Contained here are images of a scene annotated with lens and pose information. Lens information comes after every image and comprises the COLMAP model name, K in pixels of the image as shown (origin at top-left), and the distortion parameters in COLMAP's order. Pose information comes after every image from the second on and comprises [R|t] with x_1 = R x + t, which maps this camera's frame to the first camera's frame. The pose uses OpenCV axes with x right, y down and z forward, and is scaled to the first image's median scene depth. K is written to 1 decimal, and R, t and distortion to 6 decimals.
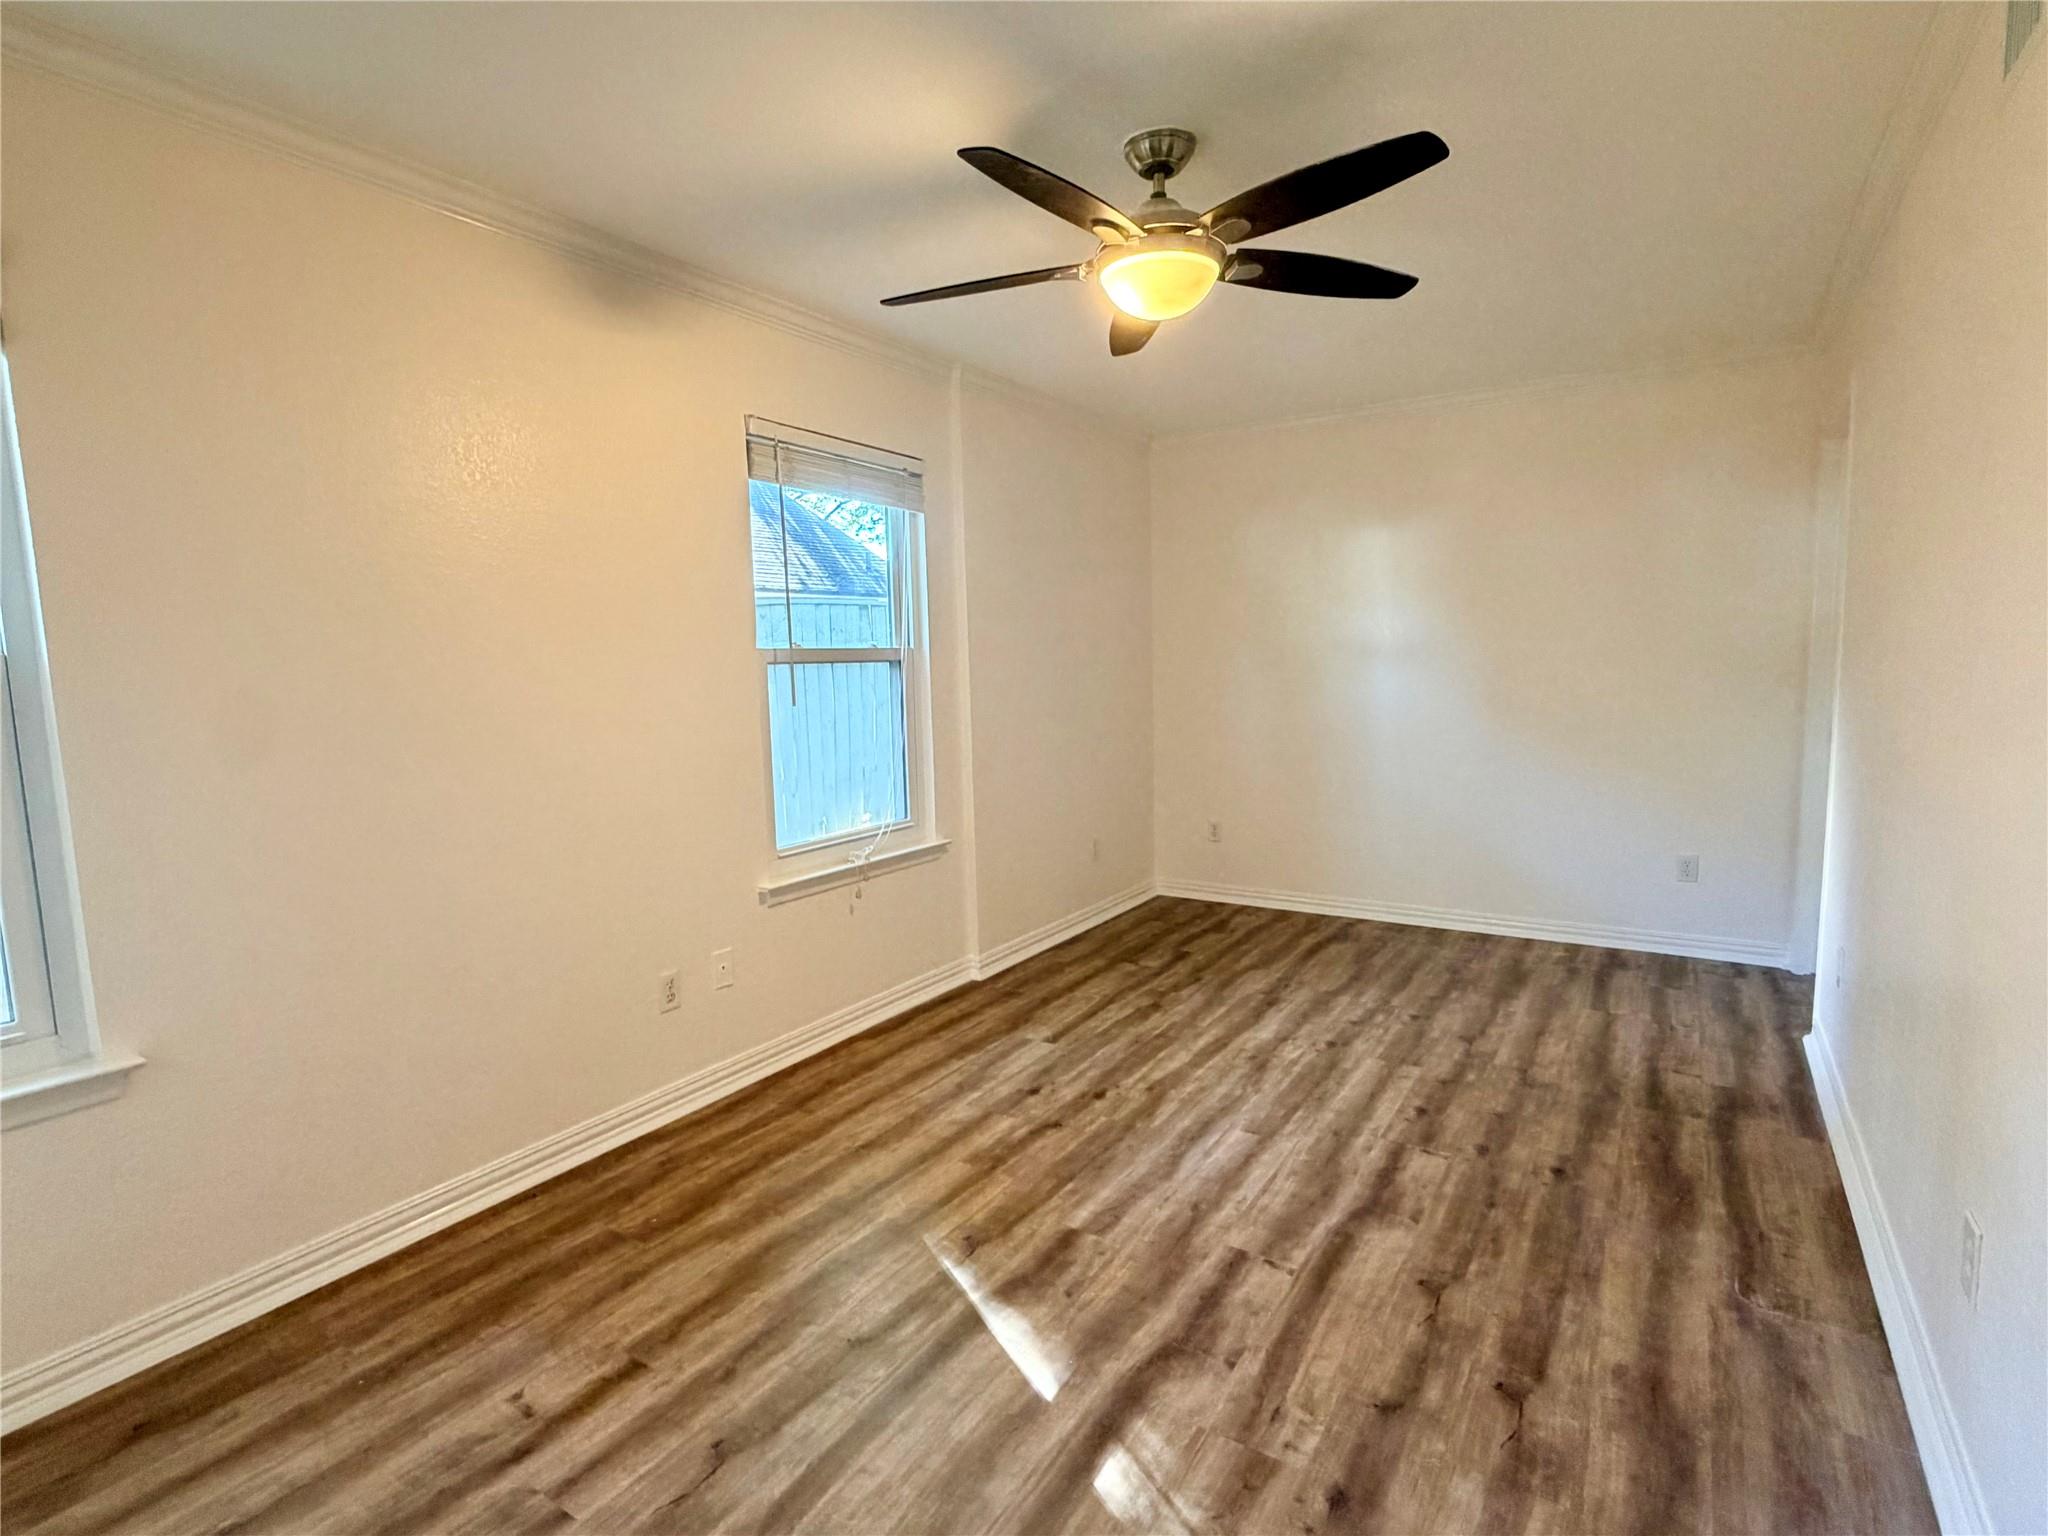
lens RADIAL K [[1016.7, 0, 1021.3], [0, 1016.7, 770.0], [0, 0, 1]] dist [0.001071, 0.000818]
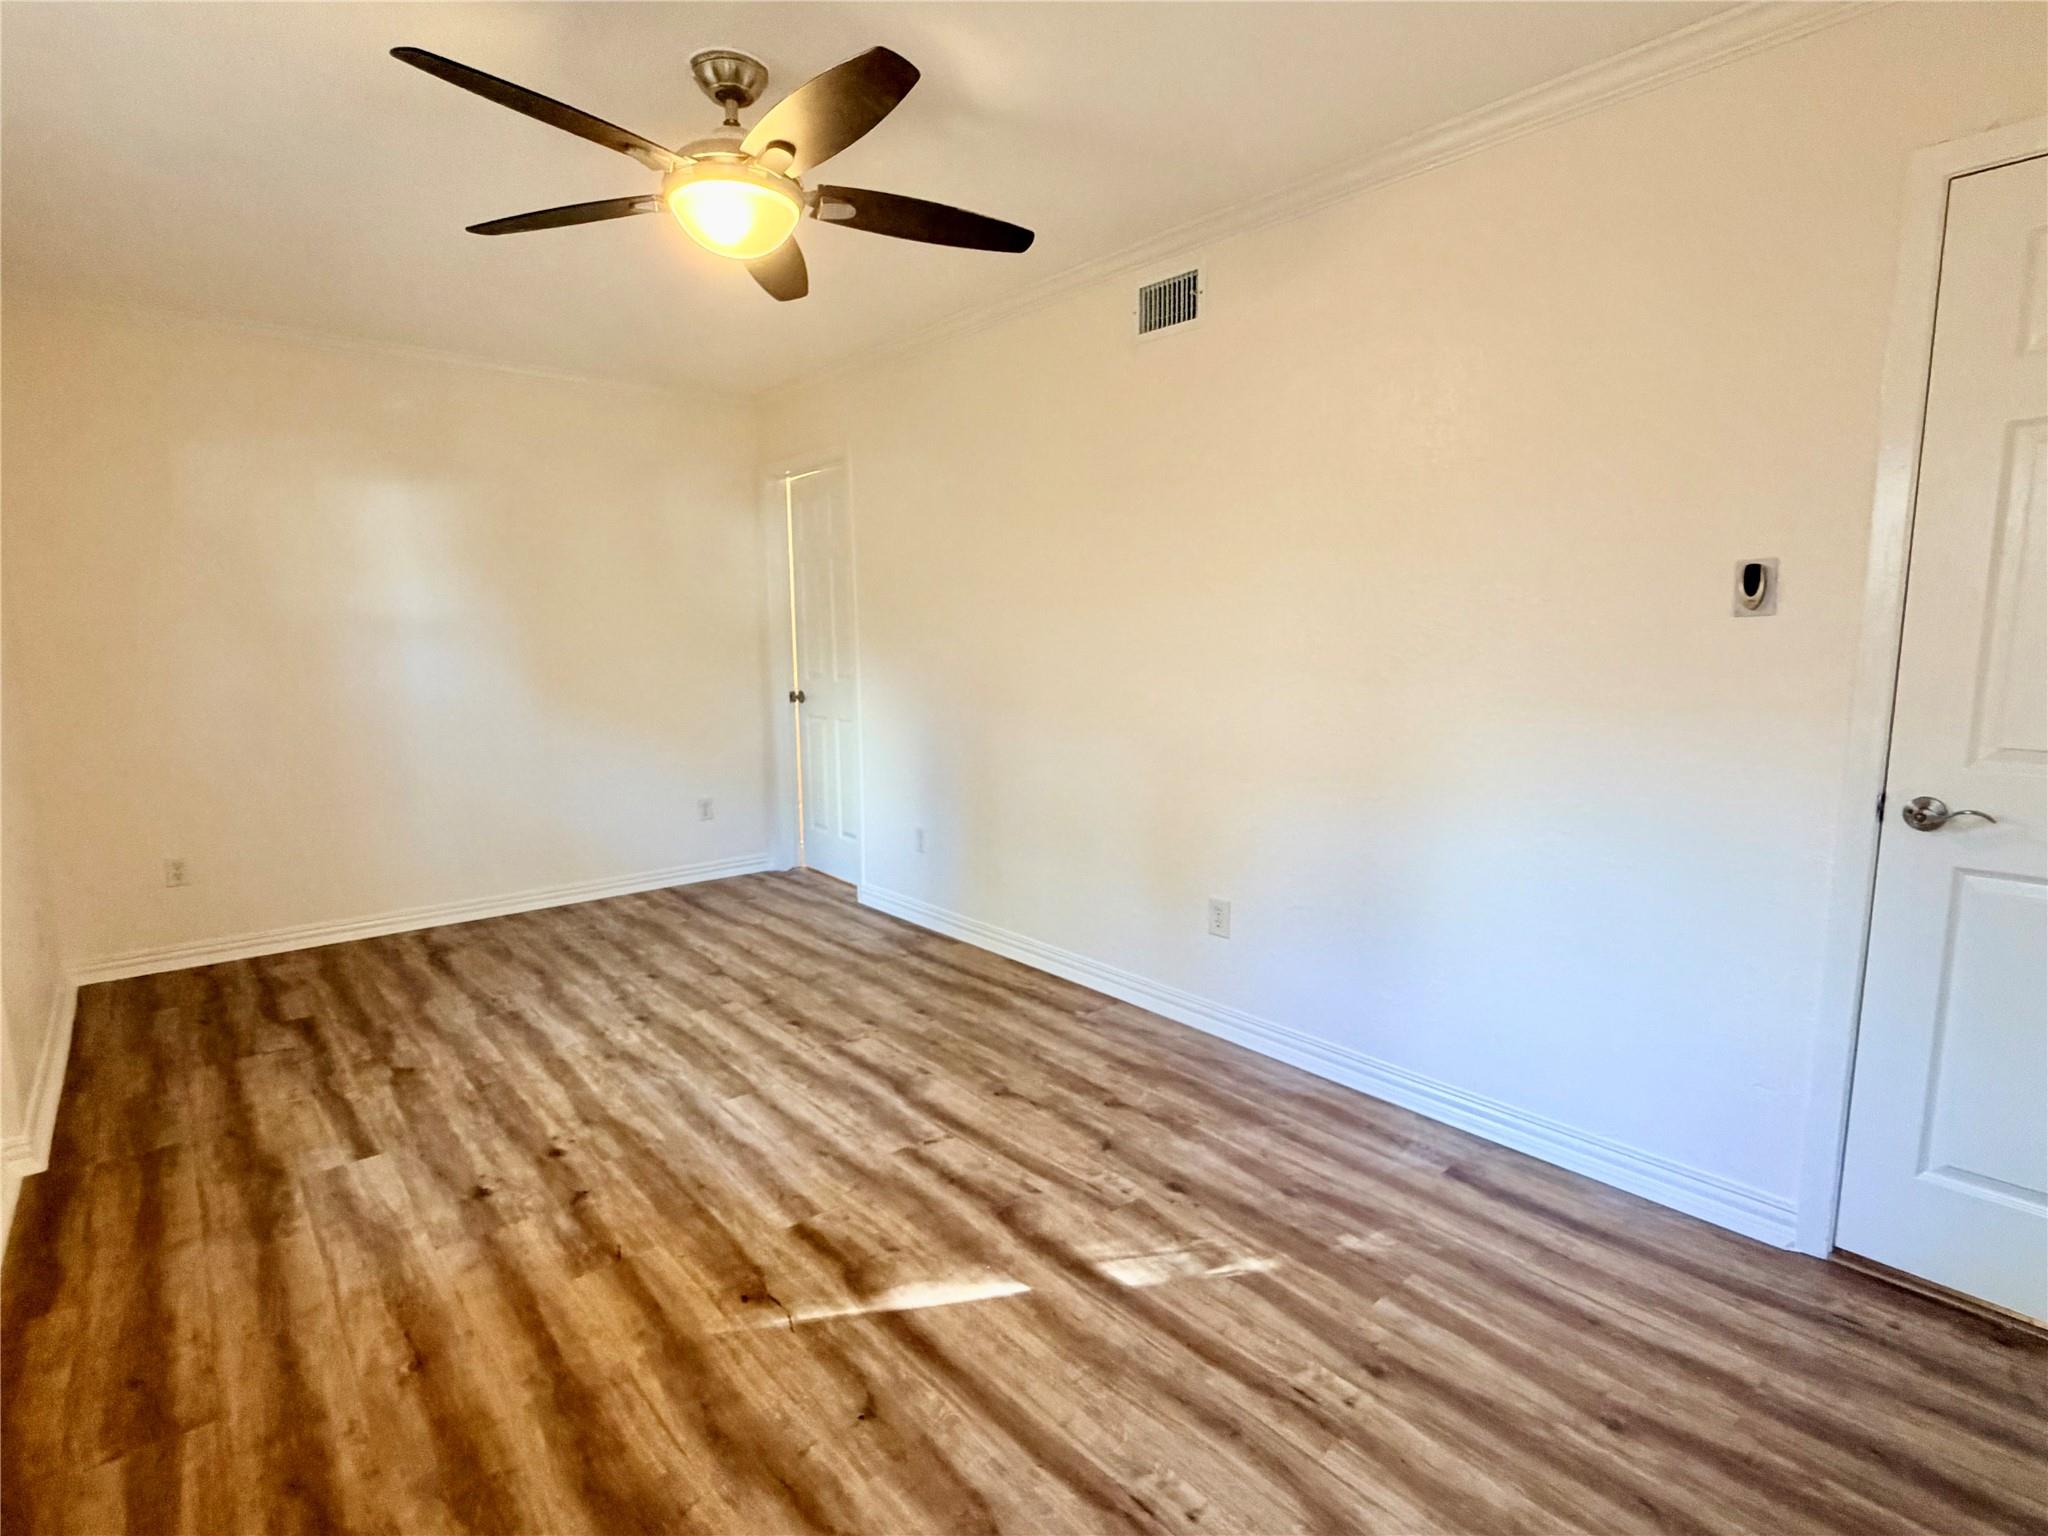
lens RADIAL K [[1016.7, 0, 1020.7], [0, 1016.7, 767.9], [0, 0, 1]] dist [0.001071, 0.000818]
pose [[0.281448, -0.103384, 0.953991, -0.576059], [0.103321, 0.991664, 0.076985, -0.010876], [-0.953998, 0.076900, 0.289783, 0.392460]]
